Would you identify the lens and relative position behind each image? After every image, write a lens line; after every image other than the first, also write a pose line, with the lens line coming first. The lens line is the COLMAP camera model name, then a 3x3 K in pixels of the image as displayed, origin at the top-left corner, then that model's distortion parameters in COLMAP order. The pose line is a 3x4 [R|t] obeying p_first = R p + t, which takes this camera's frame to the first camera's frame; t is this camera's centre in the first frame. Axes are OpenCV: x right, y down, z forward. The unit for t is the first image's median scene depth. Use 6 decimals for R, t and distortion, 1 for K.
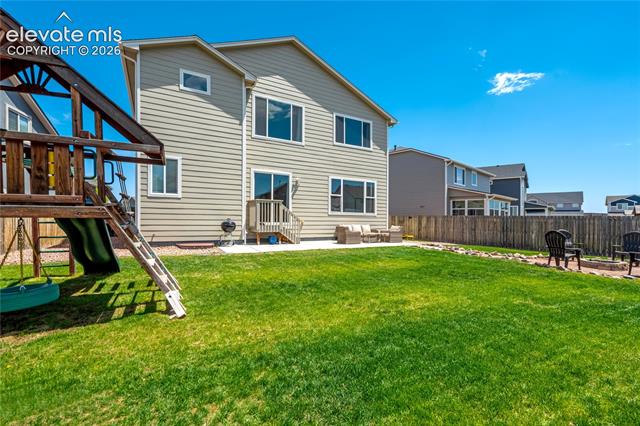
lens RADIAL K [[291.4, 0, 320.6], [0, 291.4, 217.1], [0, 0, 1]] dist [0.000276, 0.000429]
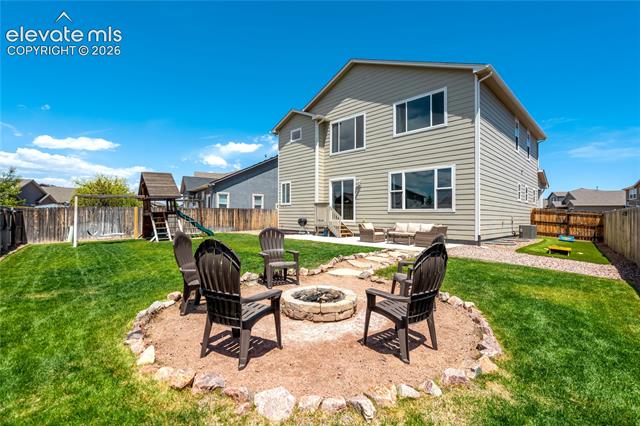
lens RADIAL K [[291.4, 0, 320.0], [0, 291.4, 213.0], [0, 0, 1]] dist [0.000276, 0.000429]
pose [[0.235957, -0.021882, -0.971517, 0.906713], [0.002582, 0.999757, -0.021891, 0.014611], [0.971760, 0.002657, 0.235956, 0.554821]]
